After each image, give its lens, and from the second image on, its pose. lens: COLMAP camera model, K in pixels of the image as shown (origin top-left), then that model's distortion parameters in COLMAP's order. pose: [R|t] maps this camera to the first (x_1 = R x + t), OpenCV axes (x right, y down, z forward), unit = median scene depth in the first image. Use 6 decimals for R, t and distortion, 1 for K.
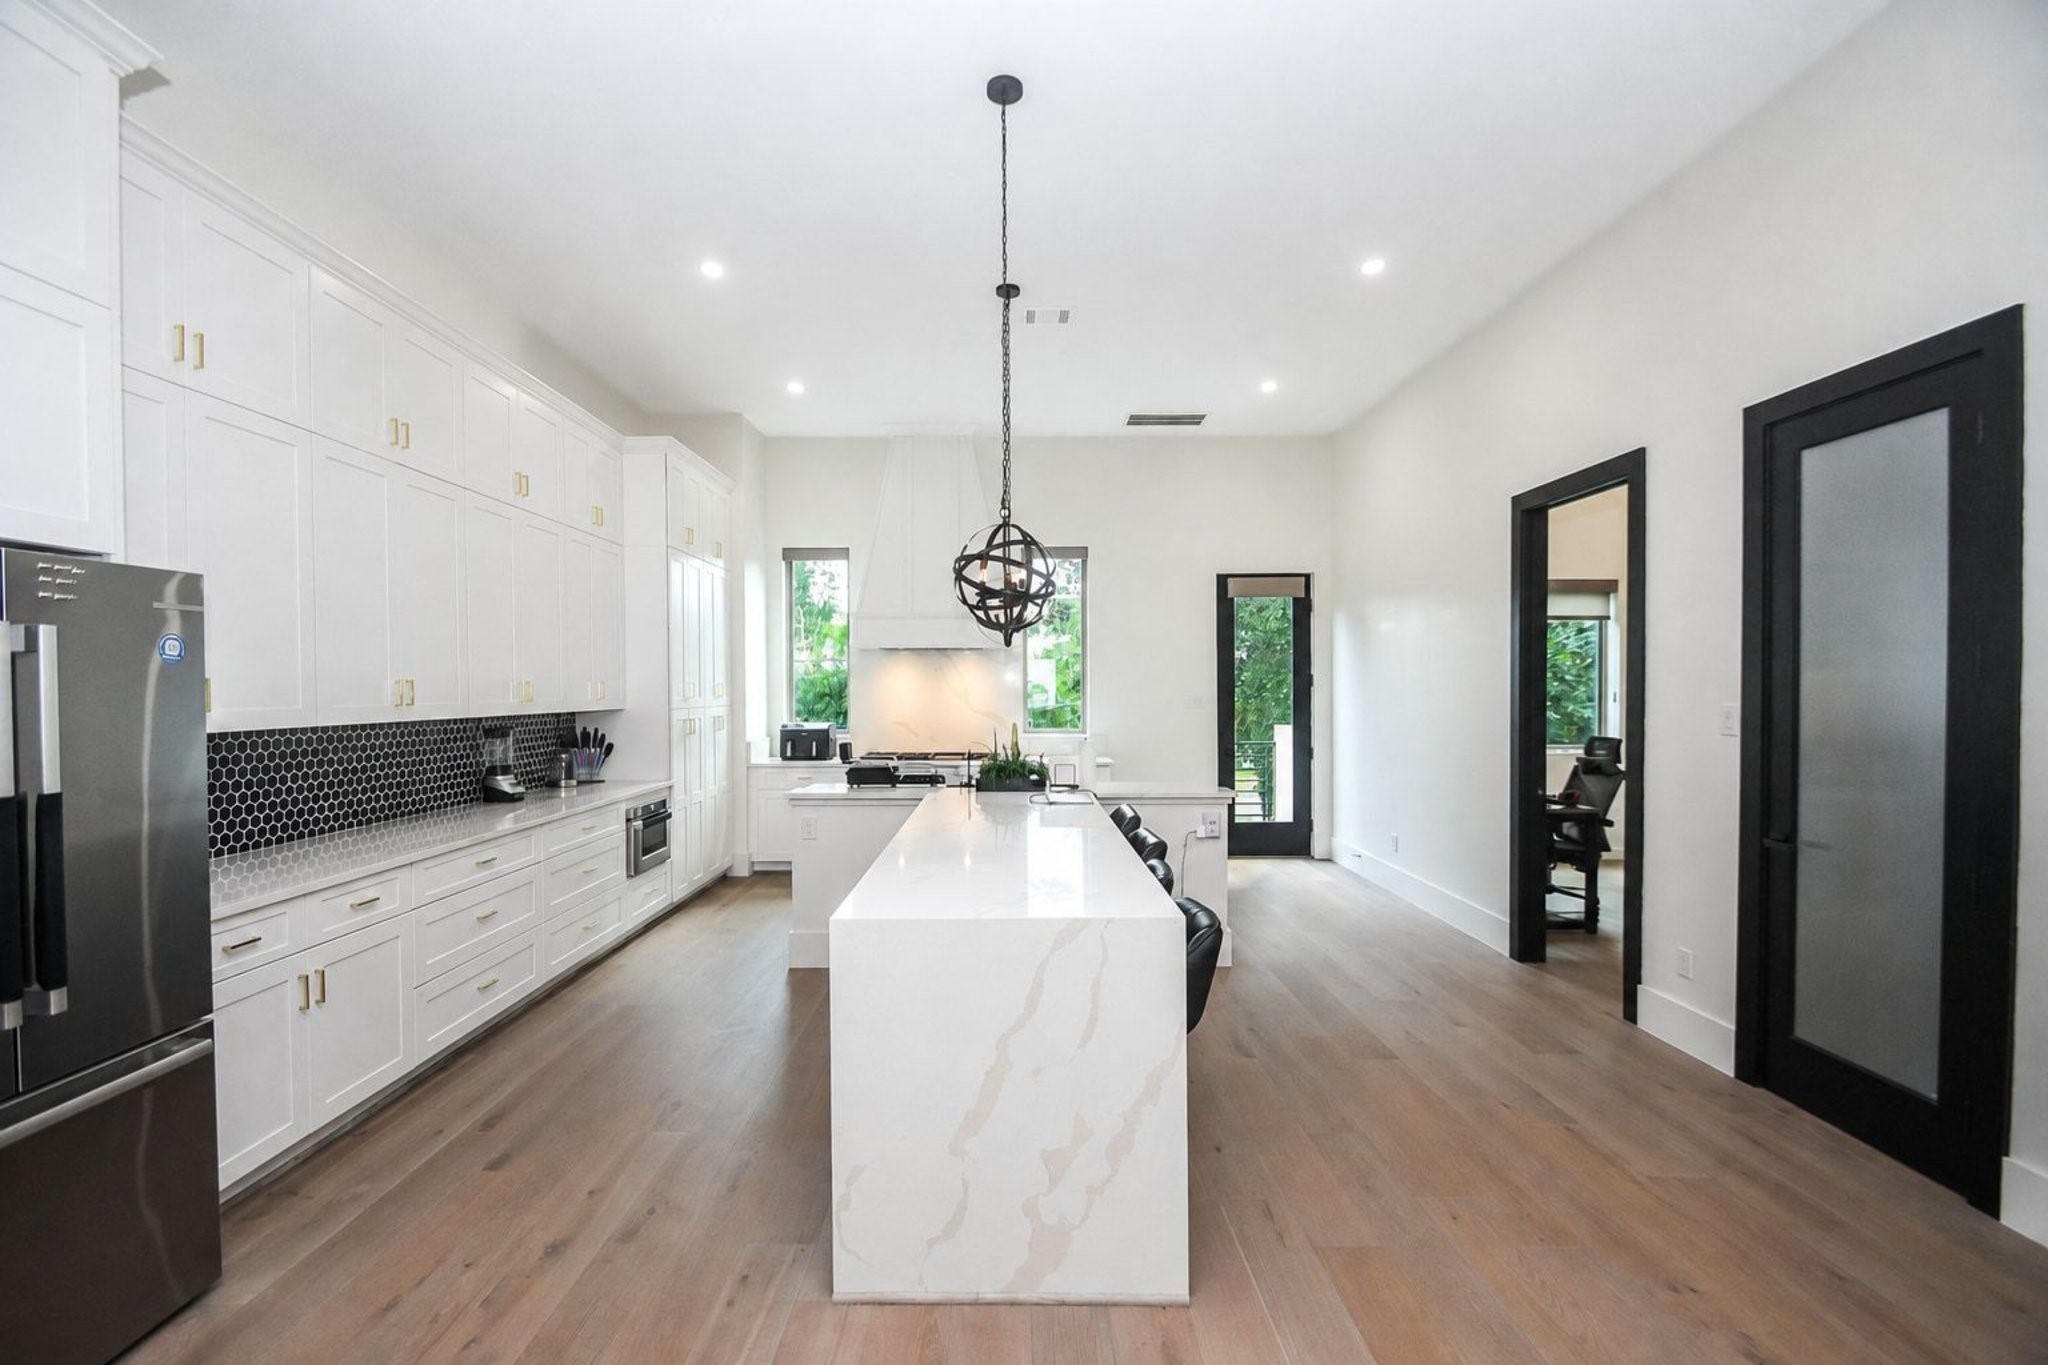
lens RADIAL K [[883.3, 0, 1001.7], [0, 883.3, 699.1], [0, 0, 1]] dist [0.001648, -0.010952]
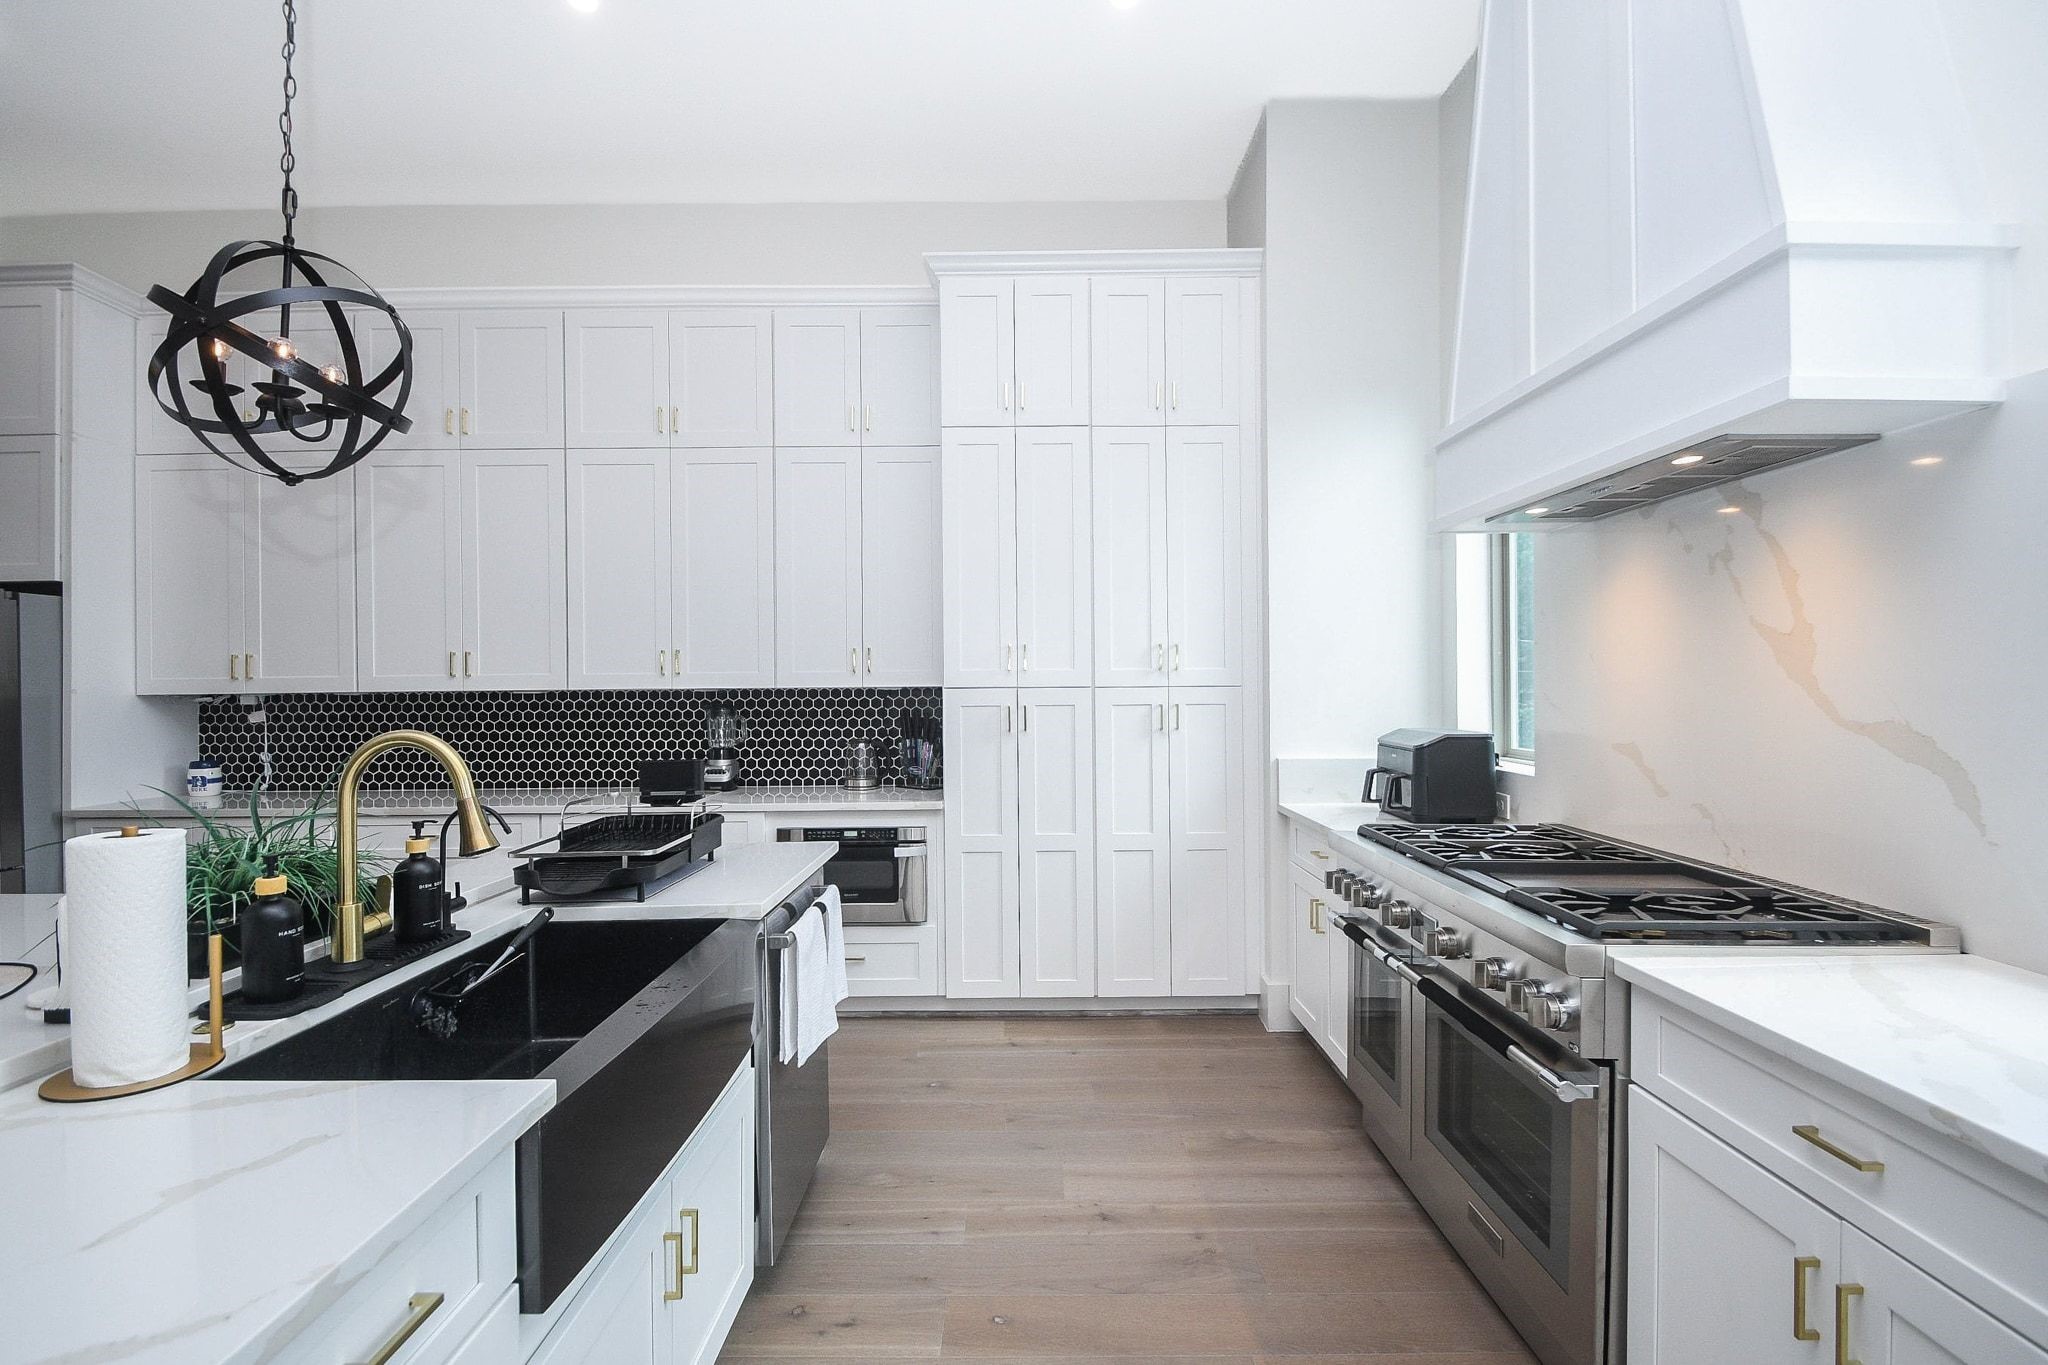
lens RADIAL K [[953.2, 0, 1025.0], [0, 953.2, 677.6], [0, 0, 1]] dist [-0.018596, -0.000401]
pose [[0.004435, 0.005701, -0.999974, 0.351161], [-0.002277, 0.999981, 0.005690, 0.001520], [0.999988, 0.002251, 0.004448, 1.284670]]
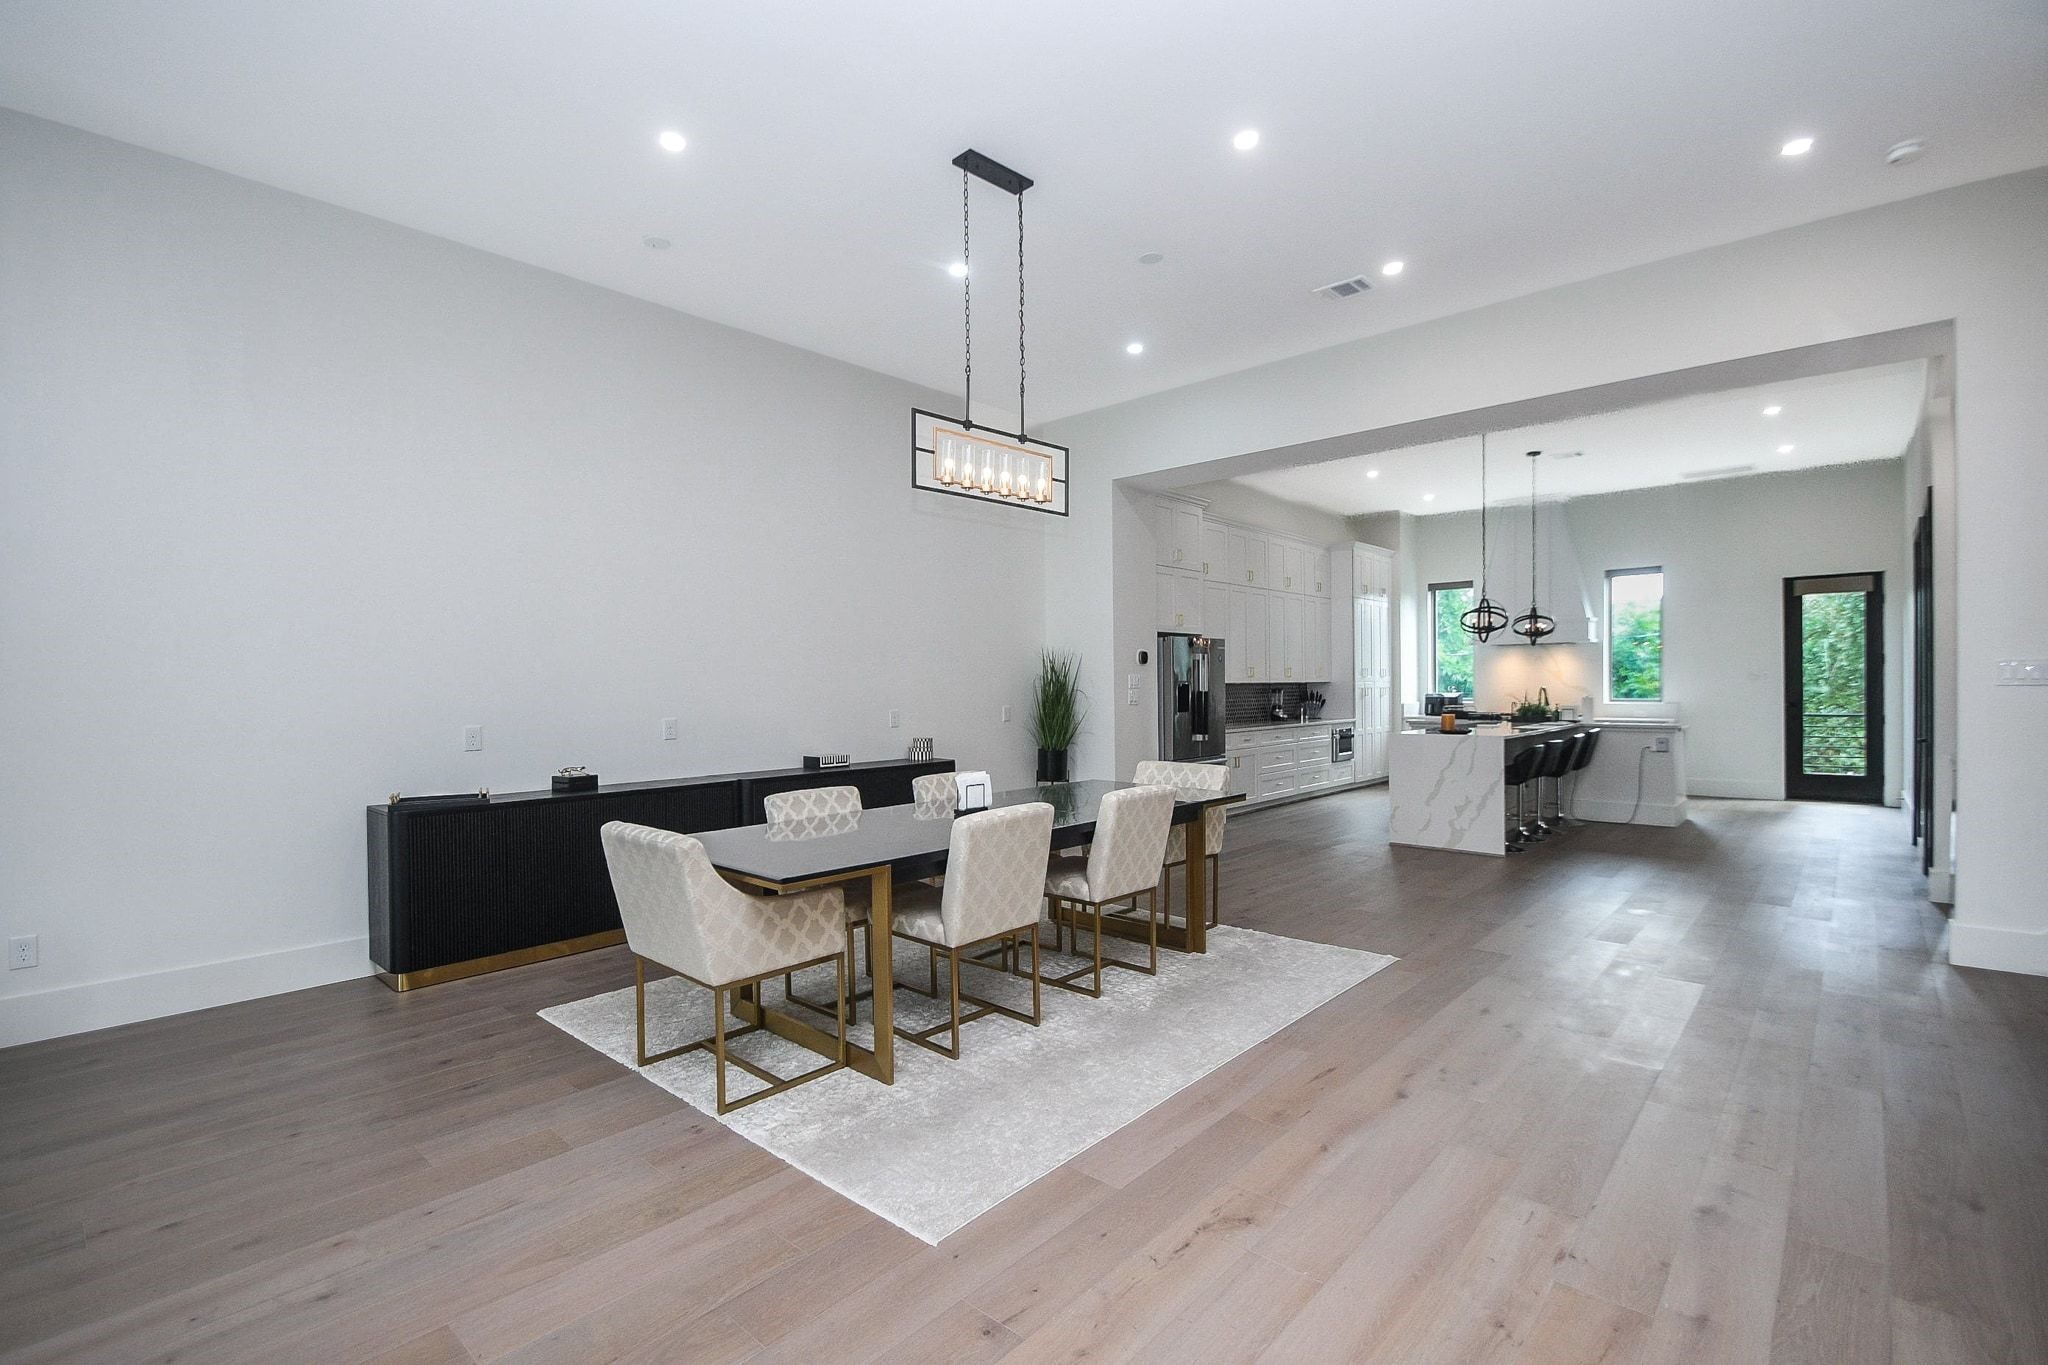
lens RADIAL K [[911.0, 0, 1001.5], [0, 911.0, 690.5], [0, 0, 1]] dist [-0.001031, -0.000374]
pose [[0.731966, 0.001189, -0.681340, 0.507625], [-0.001444, 0.999999, 0.000194, 0.037678], [0.681340, 0.000842, 0.731967, -1.196284]]
